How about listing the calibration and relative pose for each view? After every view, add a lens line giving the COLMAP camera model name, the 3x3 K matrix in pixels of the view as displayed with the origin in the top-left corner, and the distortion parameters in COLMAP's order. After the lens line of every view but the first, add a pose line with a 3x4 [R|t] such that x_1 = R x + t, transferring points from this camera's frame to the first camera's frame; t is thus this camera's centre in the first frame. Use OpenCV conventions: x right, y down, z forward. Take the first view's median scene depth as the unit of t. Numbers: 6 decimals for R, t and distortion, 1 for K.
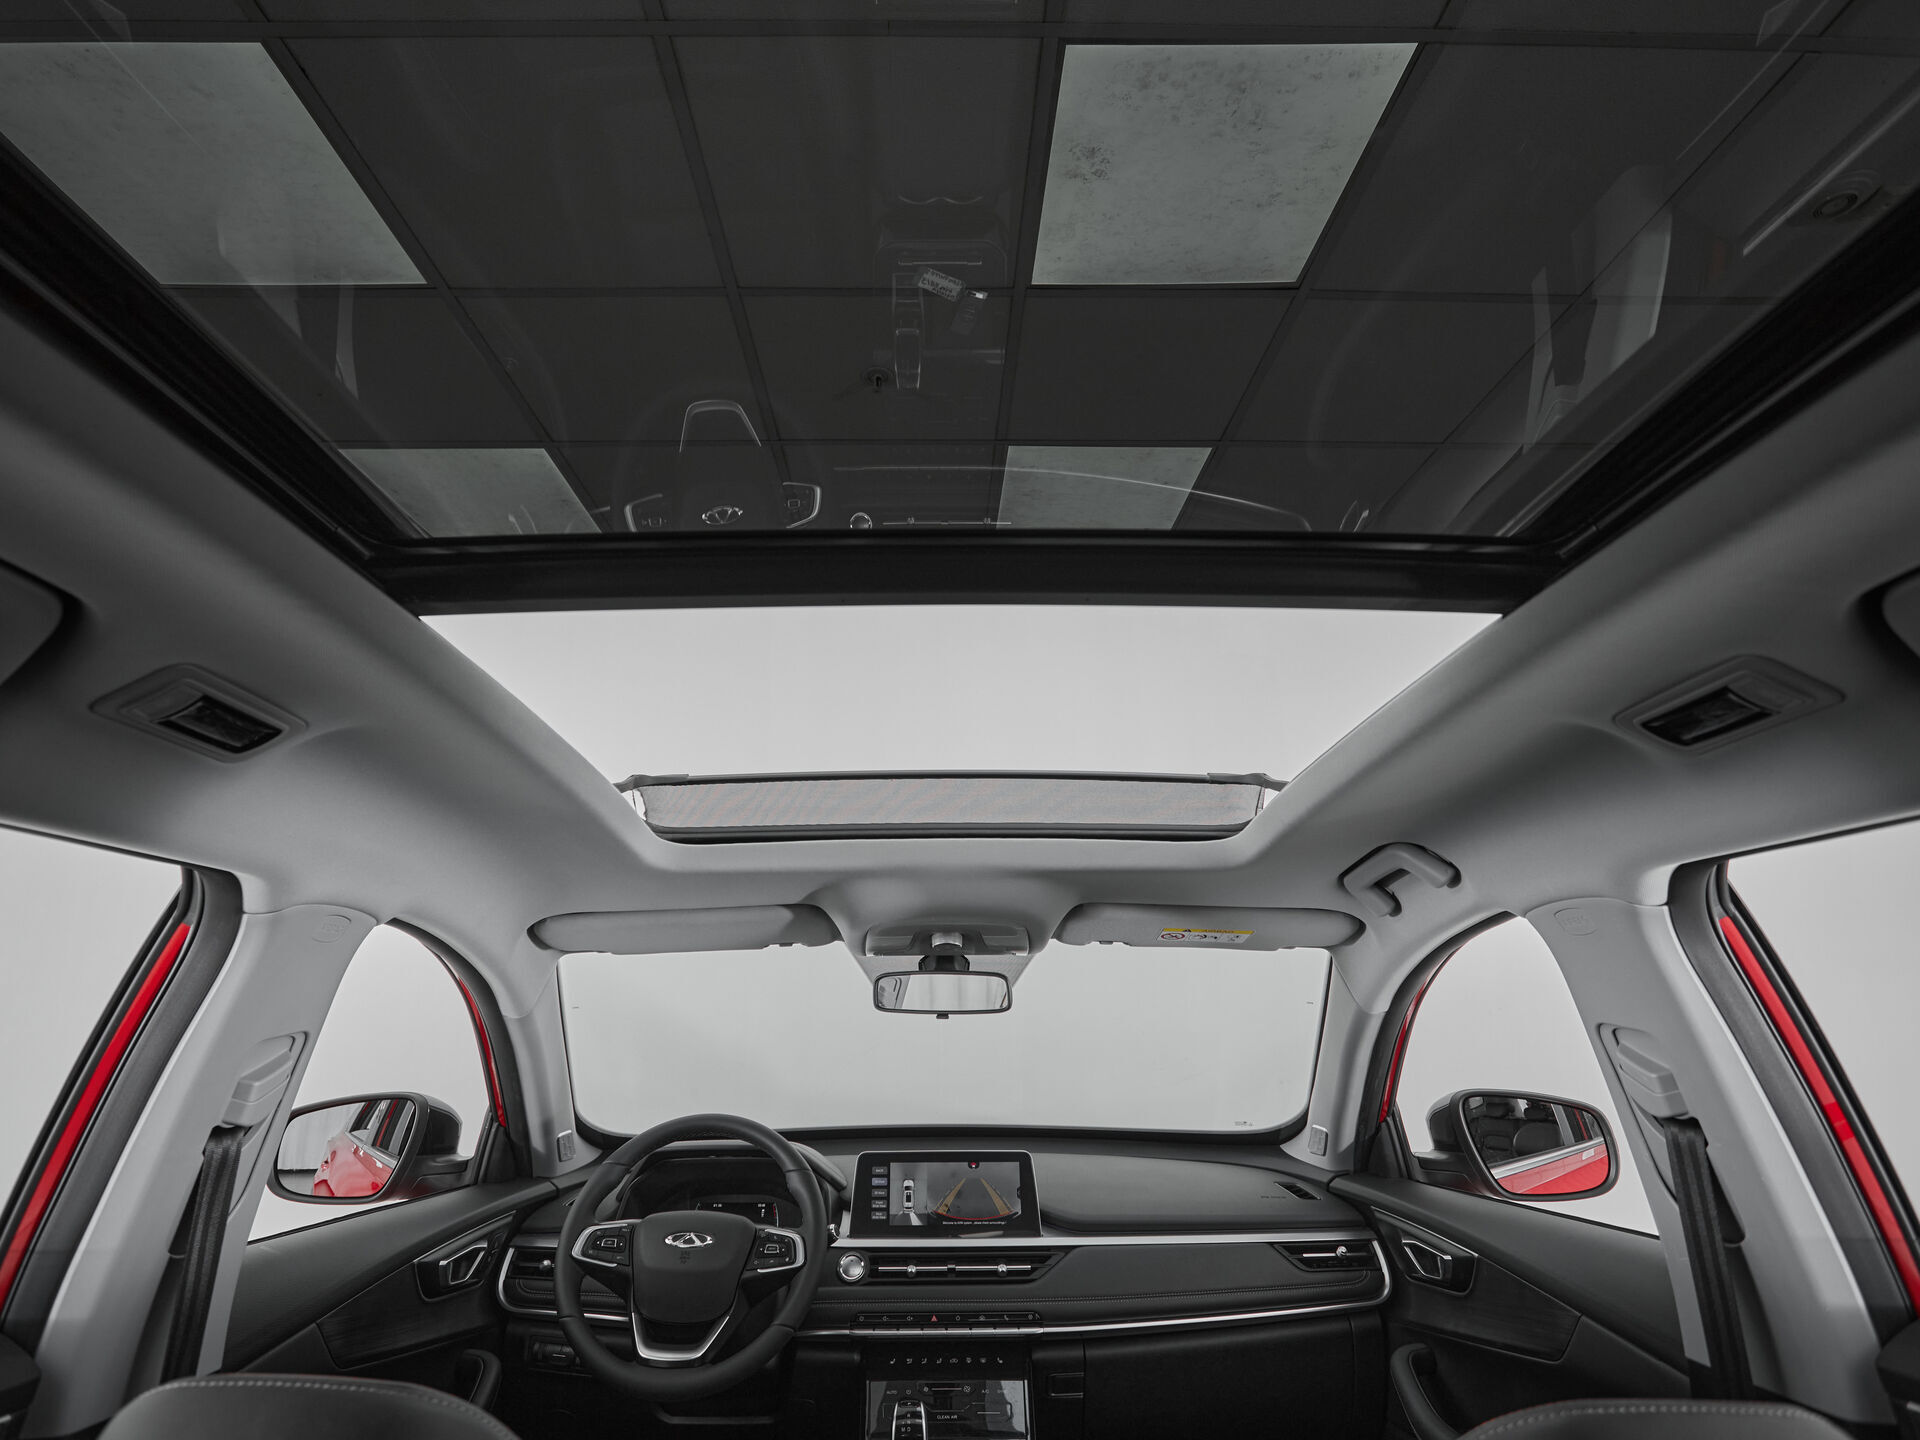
lens RADIAL K [[1052.1, 0, 932.1], [0, 1052.1, 713.6], [0, 0, 1]] dist [0.002482, -0.000104]
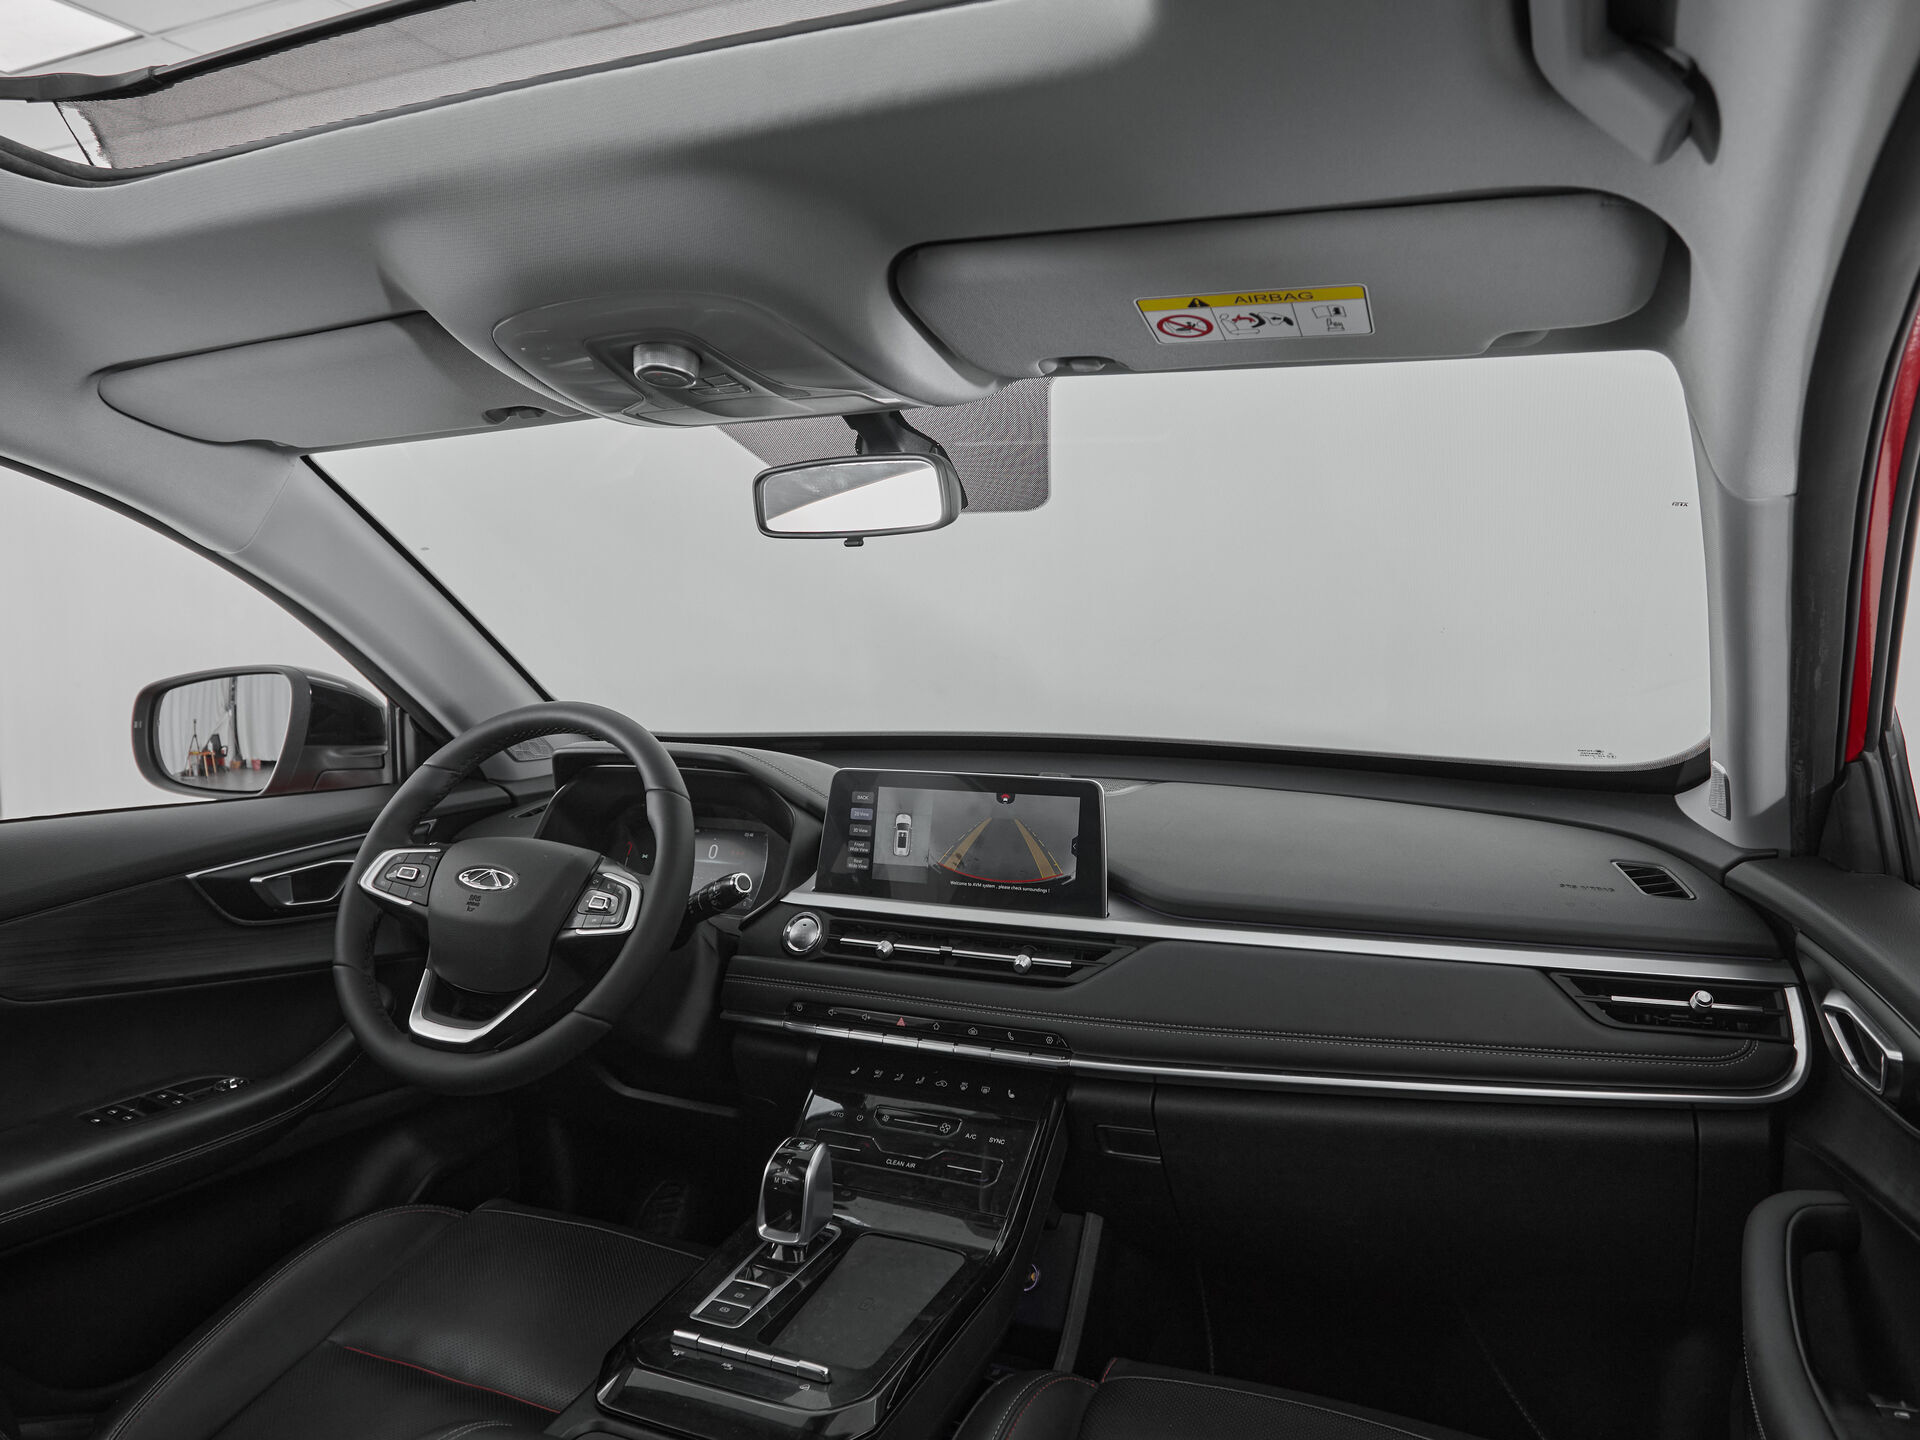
lens RADIAL K [[1263.0, 0, 960.0], [0, 1263.0, 720.0], [0, 0, 1]] dist [-0.002221, 0.001379]
pose [[0.919540, 0.031715, -0.391716, 0.302247], [0.108028, 0.937944, 0.329533, 0.158600], [0.377858, -0.345334, 0.859050, 0.414200]]
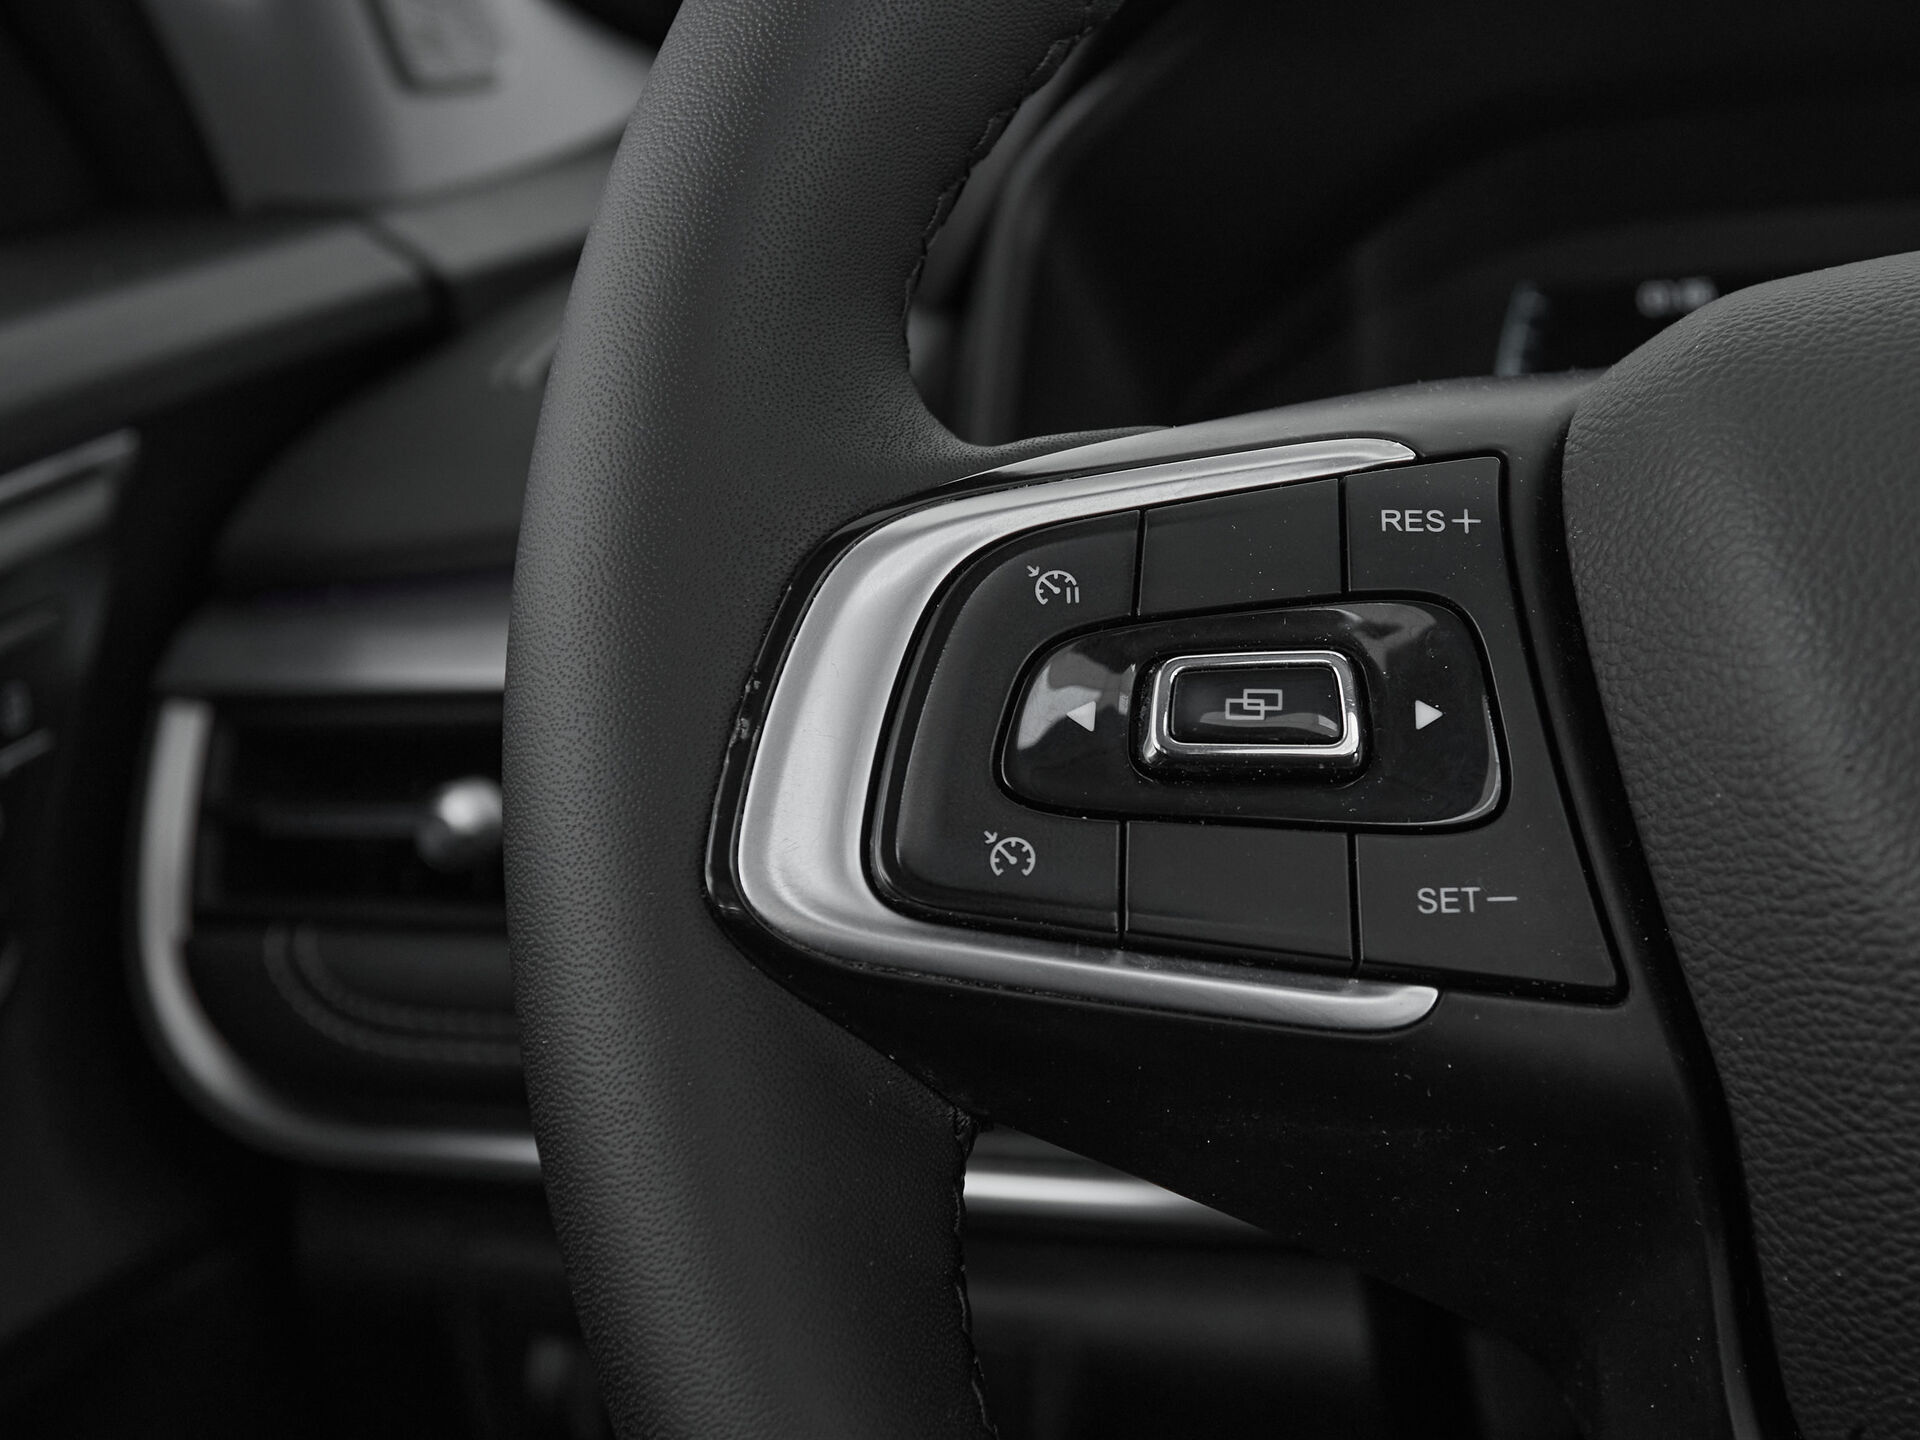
lens RADIAL K [[2674.1, 0, 960.0], [0, 2674.1, 720.0], [0, 0, 1]] dist [-0.005093, 0.001744]
pose [[0.986381, -0.058762, -0.153619, -0.264965], [0.129951, 0.850957, 0.508906, 0.368322], [0.100819, -0.521939, 0.847004, 0.758687]]
